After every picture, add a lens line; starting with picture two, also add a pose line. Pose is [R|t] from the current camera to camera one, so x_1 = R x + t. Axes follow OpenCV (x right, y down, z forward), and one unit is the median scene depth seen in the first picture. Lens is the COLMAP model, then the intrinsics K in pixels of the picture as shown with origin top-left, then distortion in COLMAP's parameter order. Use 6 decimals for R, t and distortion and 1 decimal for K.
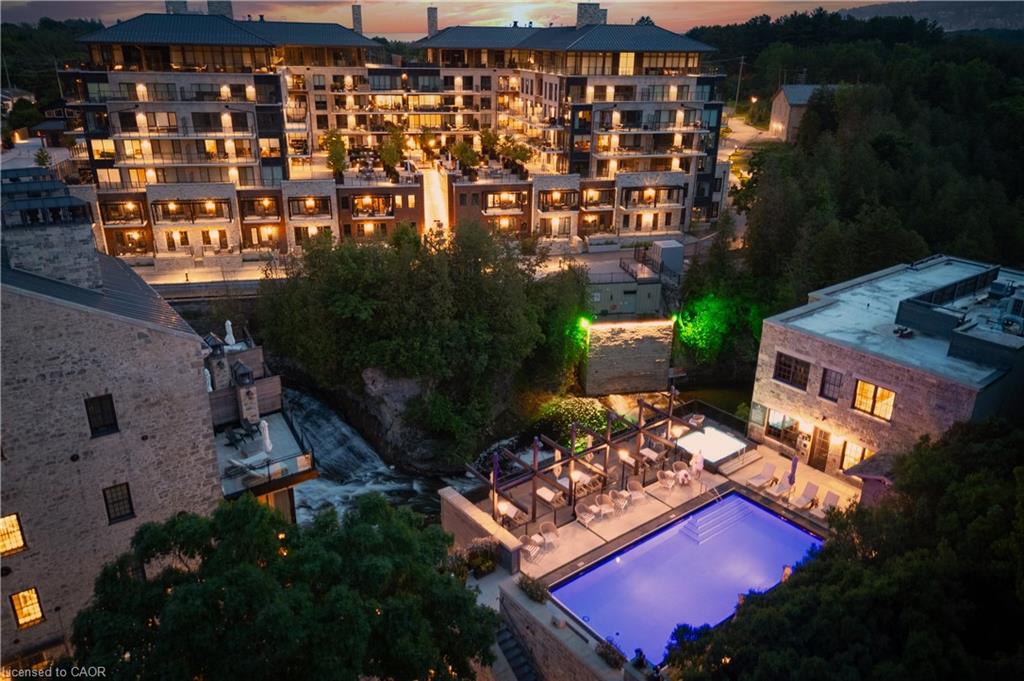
lens RADIAL K [[755.6, 0, 512.0], [0, 755.6, 340.5], [0, 0, 1]] dist [-0.005566, -0.003603]
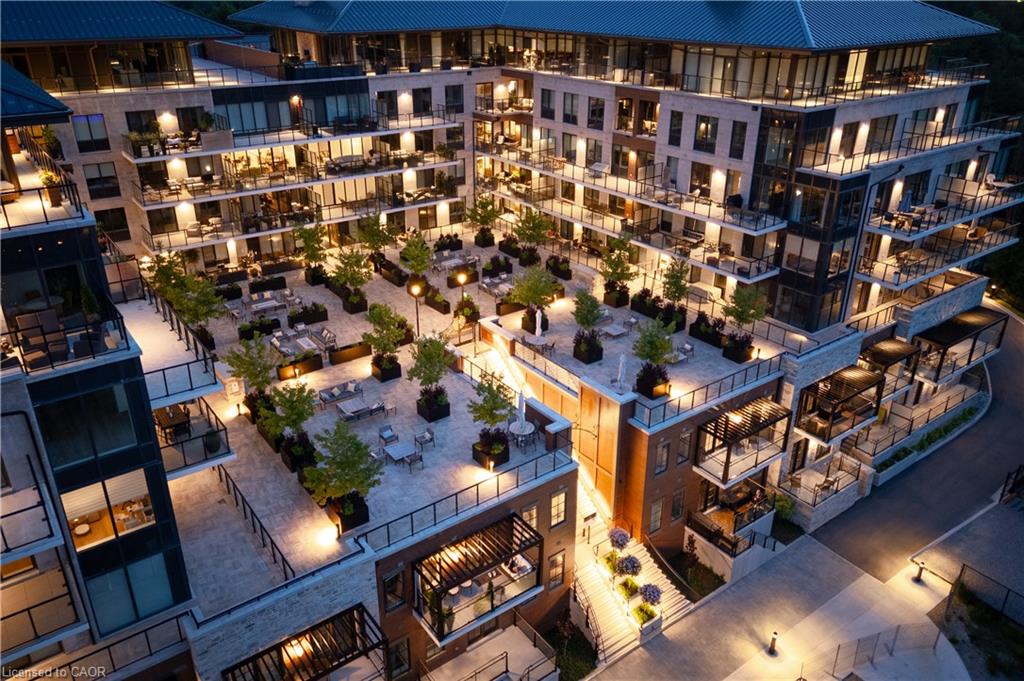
lens RADIAL K [[755.6, 0, 512.0], [0, 755.6, 340.5], [0, 0, 1]] dist [-0.005566, -0.003603]
pose [[0.919329, -0.177460, 0.351200, -0.205835], [0.153187, 0.983525, 0.095977, -0.233668], [-0.362446, -0.034435, 0.931368, 0.535422]]
